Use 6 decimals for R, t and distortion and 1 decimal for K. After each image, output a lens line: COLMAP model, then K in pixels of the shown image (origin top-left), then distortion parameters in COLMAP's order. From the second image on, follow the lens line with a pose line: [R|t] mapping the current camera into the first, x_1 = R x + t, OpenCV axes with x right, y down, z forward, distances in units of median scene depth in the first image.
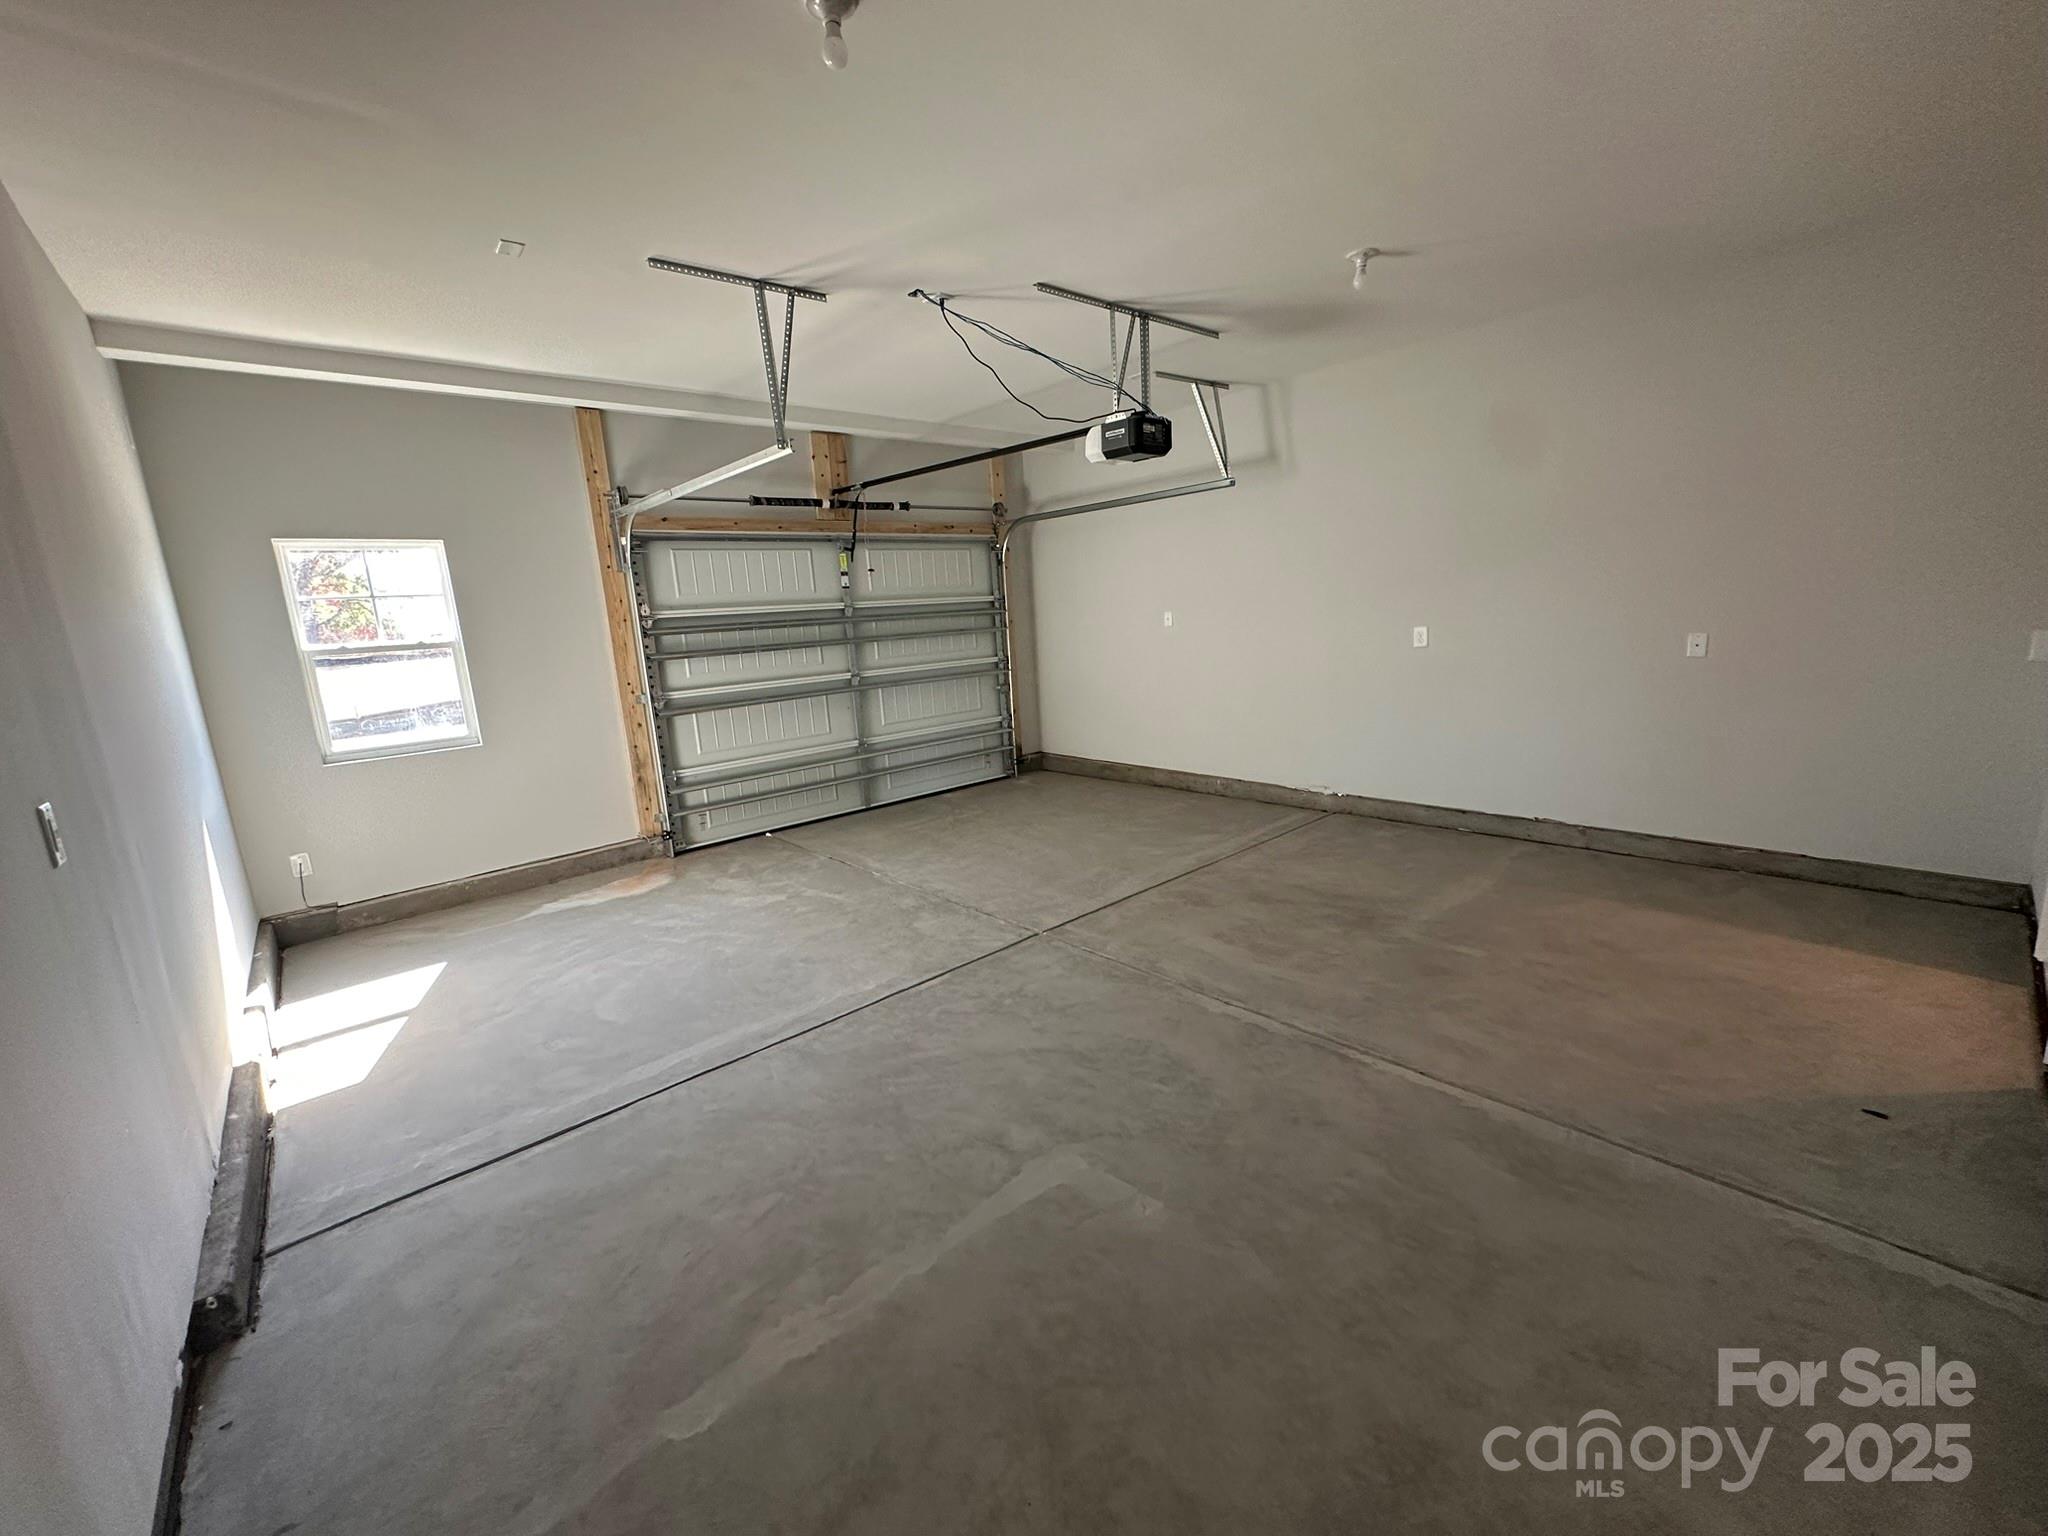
lens RADIAL K [[818.1, 0, 1024.0], [0, 818.1, 768.0], [0, 0, 1]] dist [-0.003108, -0.000037]
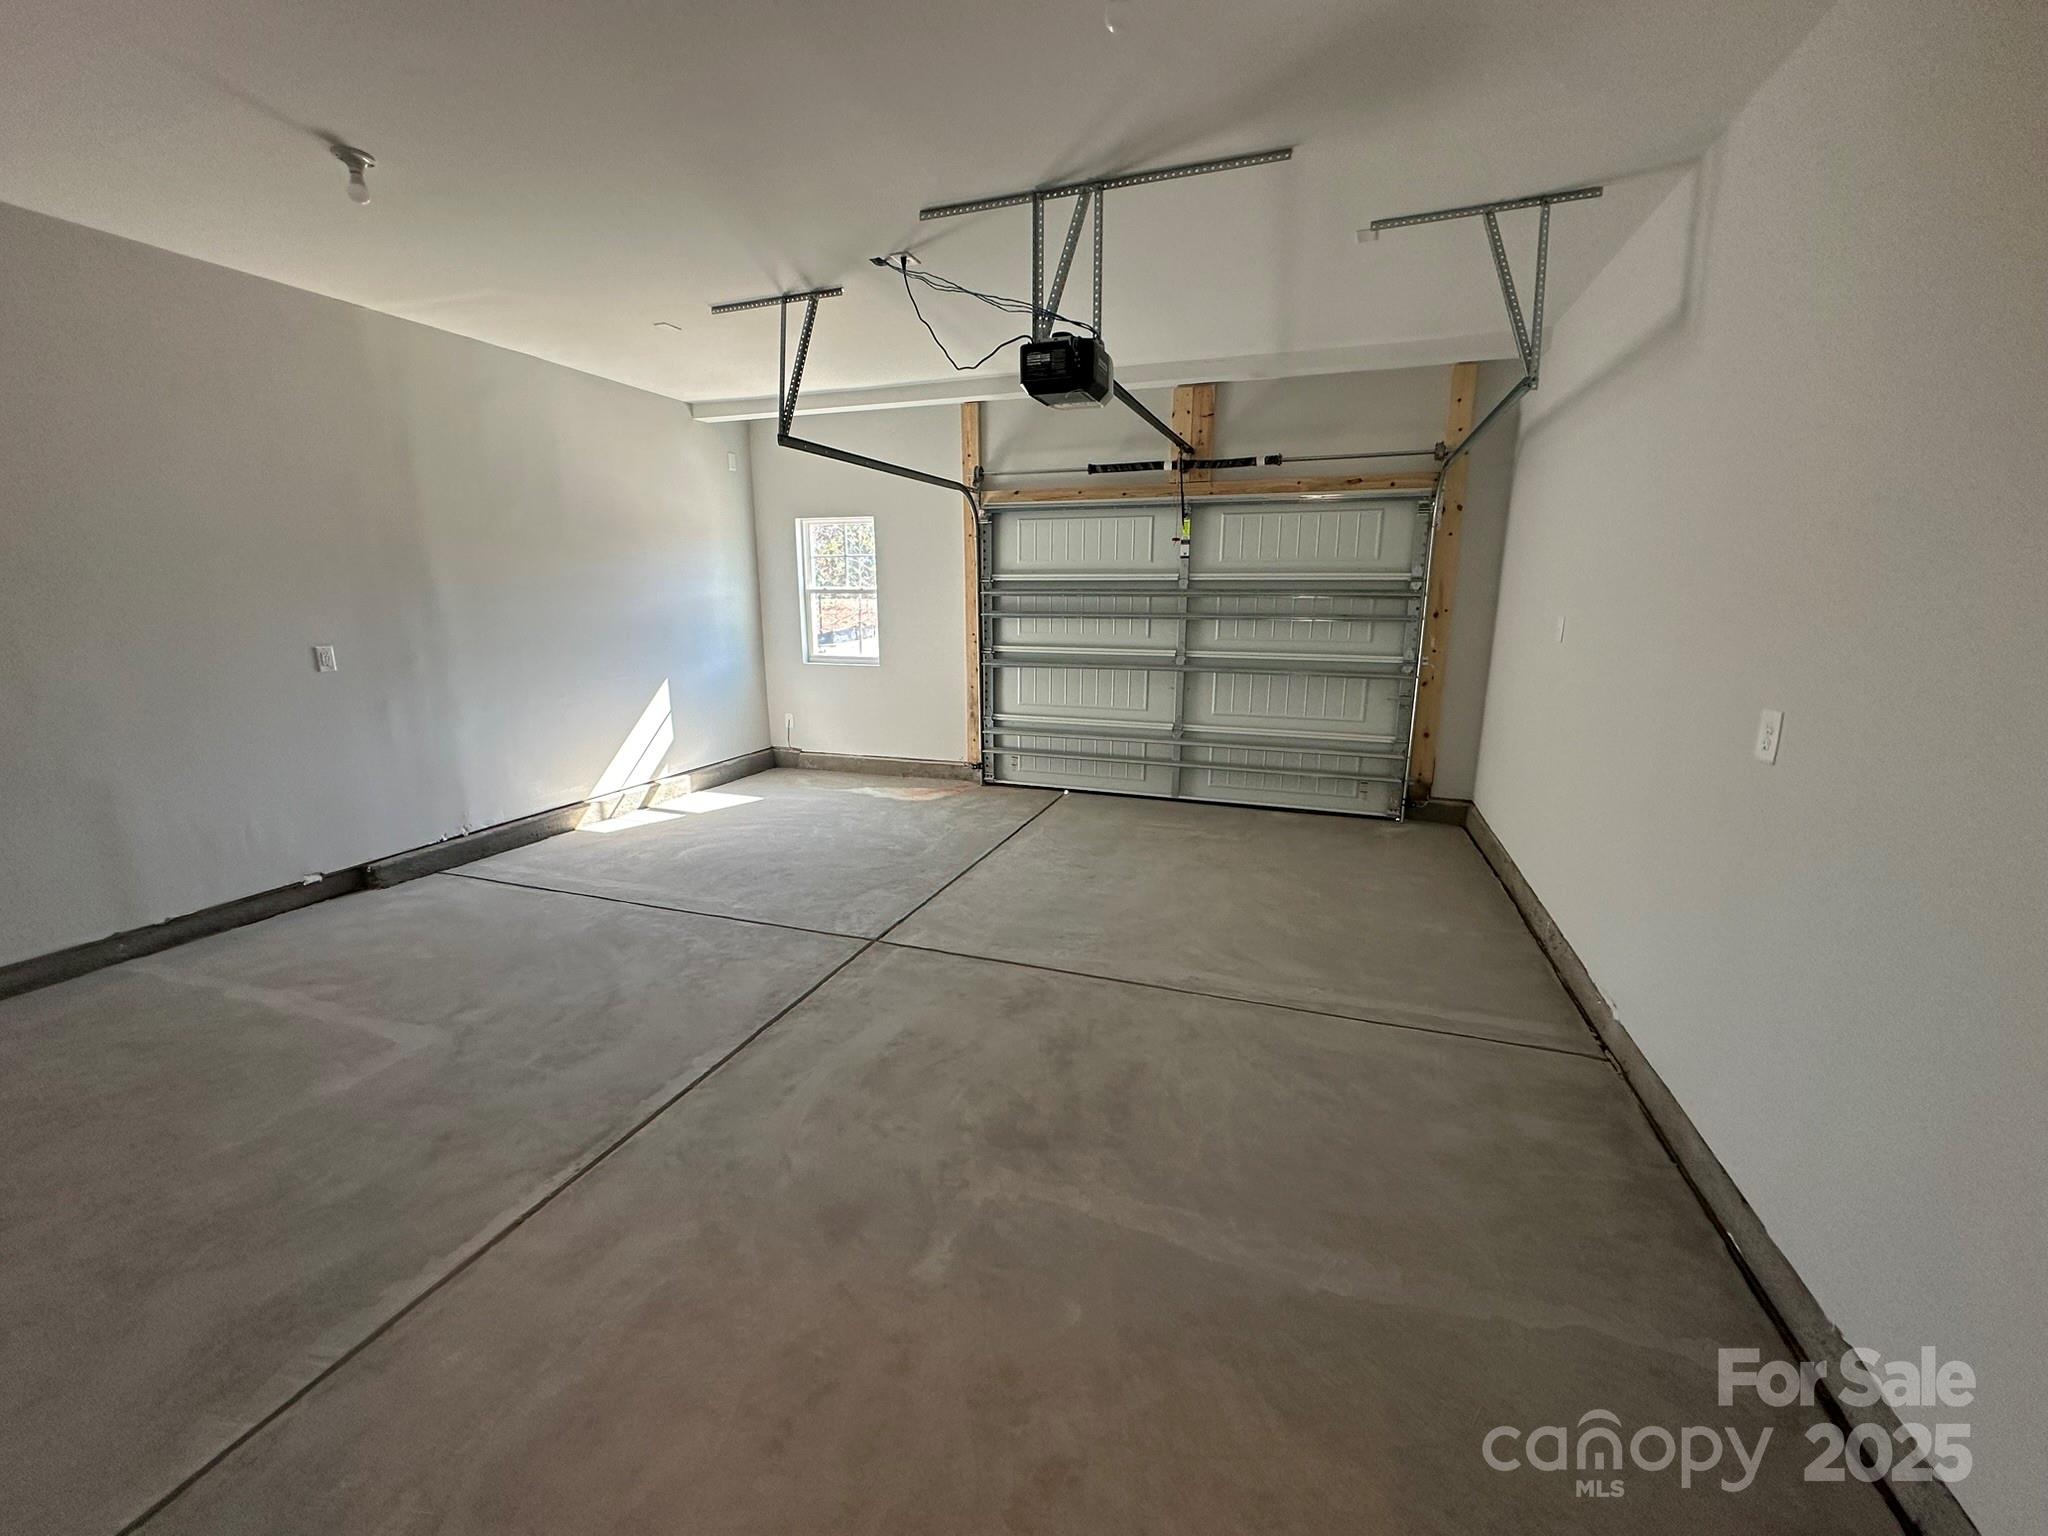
lens RADIAL K [[818.1, 0, 1024.0], [0, 818.1, 768.0], [0, 0, 1]] dist [-0.003108, -0.000037]
pose [[0.483303, 0.247931, -0.839612, 0.601382], [-0.198409, 0.965125, 0.170785, -0.131874], [0.852674, 0.084046, 0.515639, 0.458221]]
